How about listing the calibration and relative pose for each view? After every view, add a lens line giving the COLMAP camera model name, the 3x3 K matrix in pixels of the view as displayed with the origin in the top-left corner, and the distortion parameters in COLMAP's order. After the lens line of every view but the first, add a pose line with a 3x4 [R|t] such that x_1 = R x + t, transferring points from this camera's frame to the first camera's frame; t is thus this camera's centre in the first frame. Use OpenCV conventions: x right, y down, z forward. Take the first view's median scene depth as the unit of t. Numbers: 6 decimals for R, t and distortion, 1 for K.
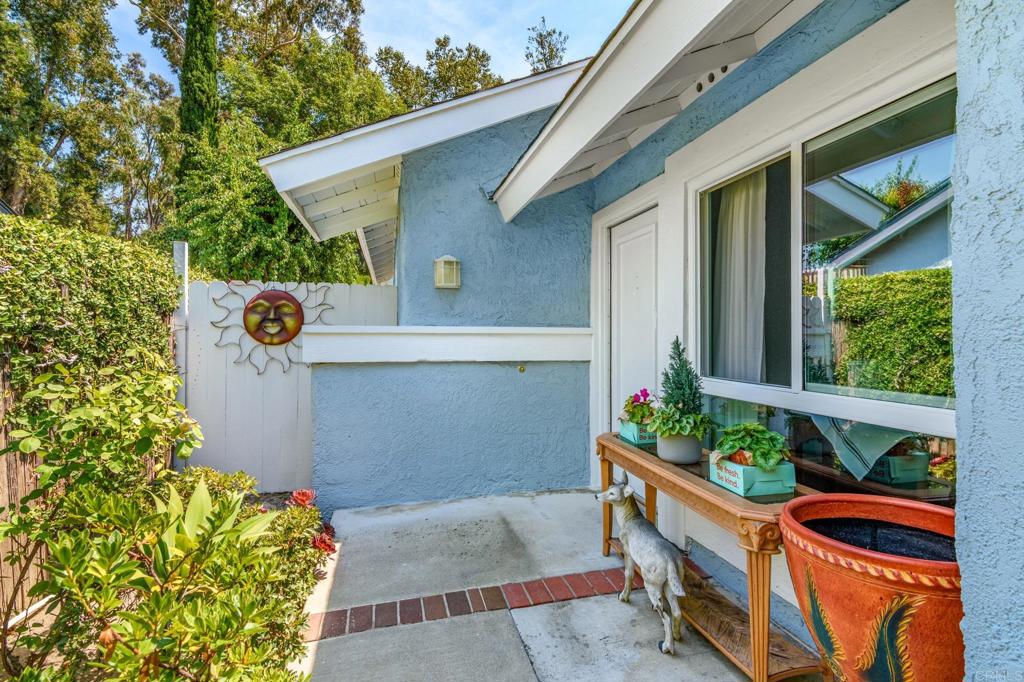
lens RADIAL K [[500.1, 0, 511.2], [0, 500.1, 335.0], [0, 0, 1]] dist [0.002176, 0.001015]
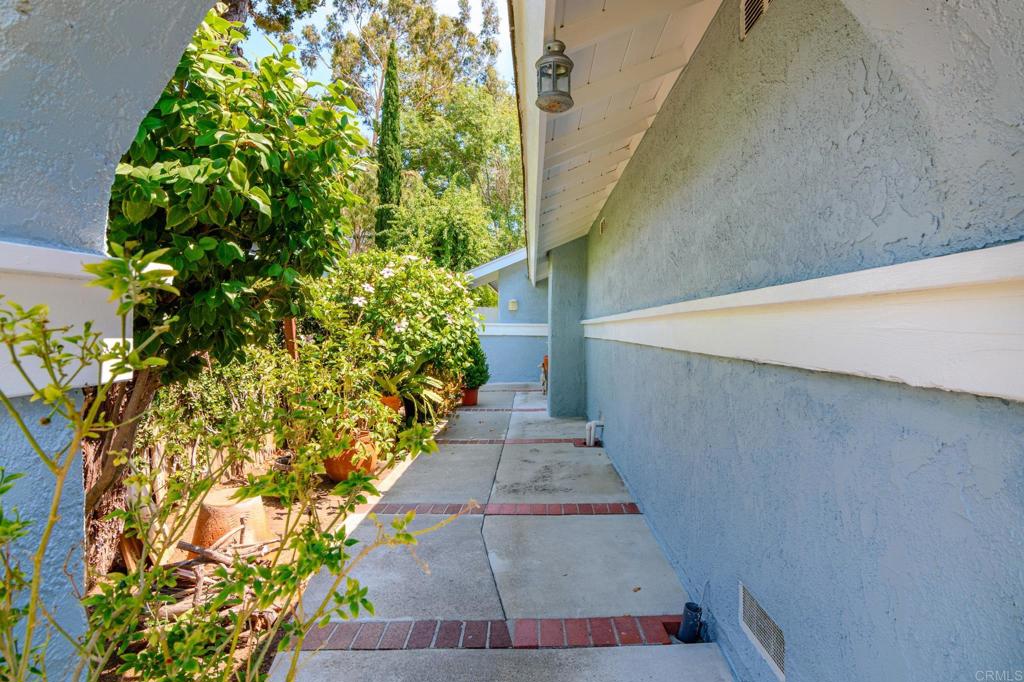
lens RADIAL K [[500.1, 0, 511.2], [0, 500.1, 335.0], [0, 0, 1]] dist [0.002176, 0.001015]
pose [[0.962553, 0.004402, -0.271057, 0.110862], [-0.000363, 0.999888, 0.014951, 0.000990], [0.271093, -0.014293, 0.962447, -0.308587]]
